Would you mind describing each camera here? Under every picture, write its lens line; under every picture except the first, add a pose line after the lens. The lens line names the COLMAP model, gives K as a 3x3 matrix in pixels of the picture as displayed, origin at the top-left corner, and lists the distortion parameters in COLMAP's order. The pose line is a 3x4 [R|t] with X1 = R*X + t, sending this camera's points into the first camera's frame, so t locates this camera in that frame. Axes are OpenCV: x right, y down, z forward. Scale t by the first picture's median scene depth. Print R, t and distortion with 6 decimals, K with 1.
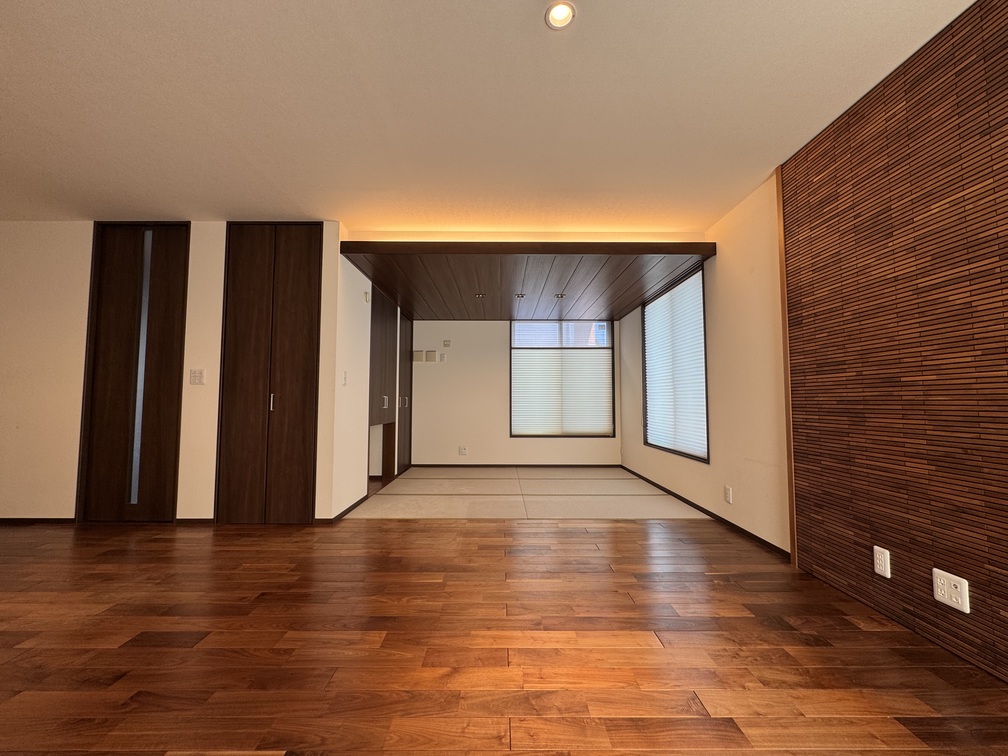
lens RADIAL K [[402.6, 0, 503.4], [0, 402.6, 377.3], [0, 0, 1]] dist [-0.002782, 0.000191]
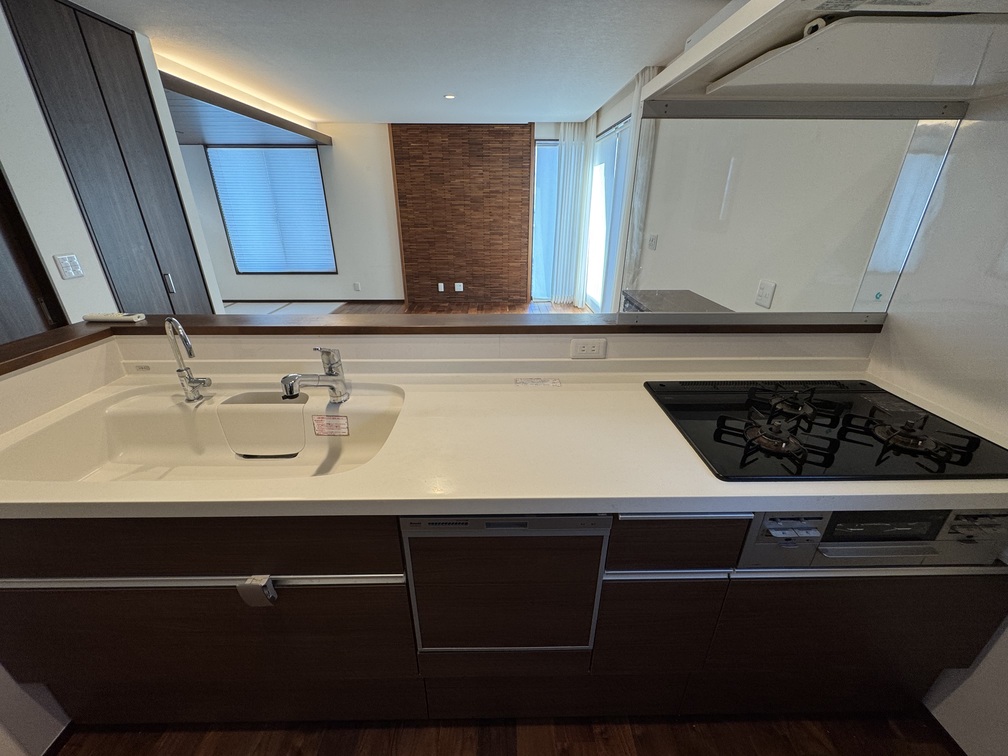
lens RADIAL K [[402.6, 0, 500.9], [0, 402.6, 378.1], [0, 0, 1]] dist [-0.002782, 0.000191]
pose [[-0.005734, -0.402026, 0.915611, -0.920688], [-0.060235, 0.914102, 0.400986, -0.088557], [-0.998168, -0.052853, -0.029457, 0.198562]]
